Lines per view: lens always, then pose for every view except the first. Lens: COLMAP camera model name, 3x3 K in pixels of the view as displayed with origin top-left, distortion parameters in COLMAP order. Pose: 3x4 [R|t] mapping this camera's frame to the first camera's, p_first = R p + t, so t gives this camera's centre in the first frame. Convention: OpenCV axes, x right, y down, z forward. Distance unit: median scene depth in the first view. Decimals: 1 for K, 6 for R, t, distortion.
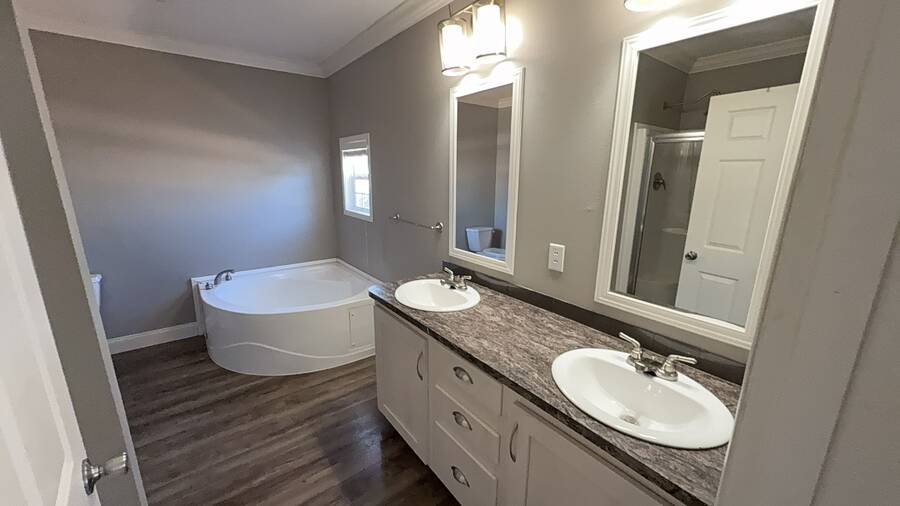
lens RADIAL K [[342.9, 0, 451.1], [0, 342.9, 252.5], [0, 0, 1]] dist [0.000940, 0.000516]
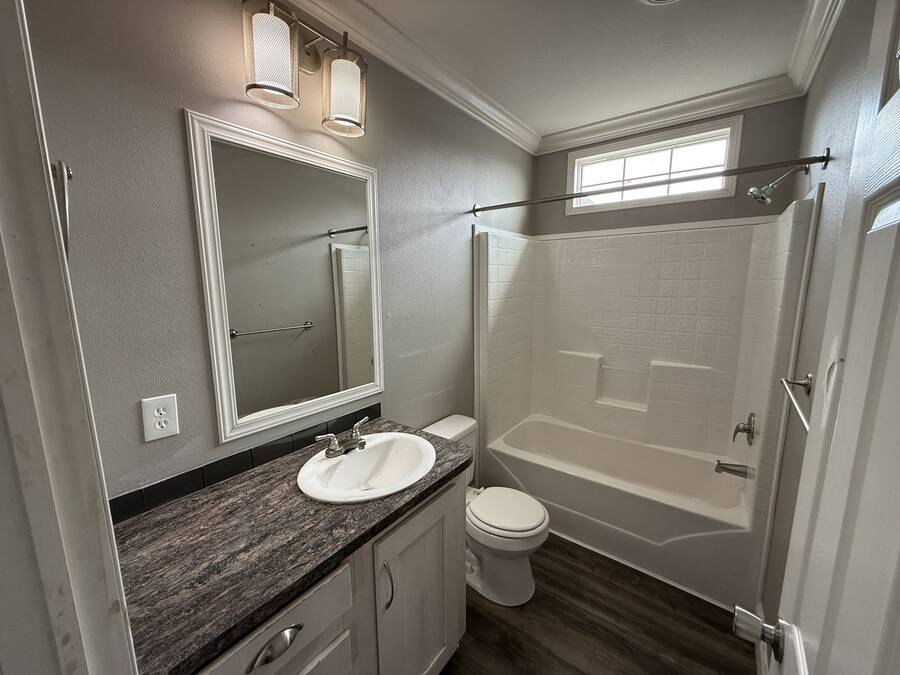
lens RADIAL K [[355.8, 0, 451.9], [0, 355.8, 337.6], [0, 0, 1]] dist [-0.000969, 0.000513]
pose [[-0.247508, -0.156095, 0.956229, -0.575265], [0.226767, 0.950191, 0.213805, -0.177550], [-0.941975, 0.269760, -0.199783, 0.816338]]
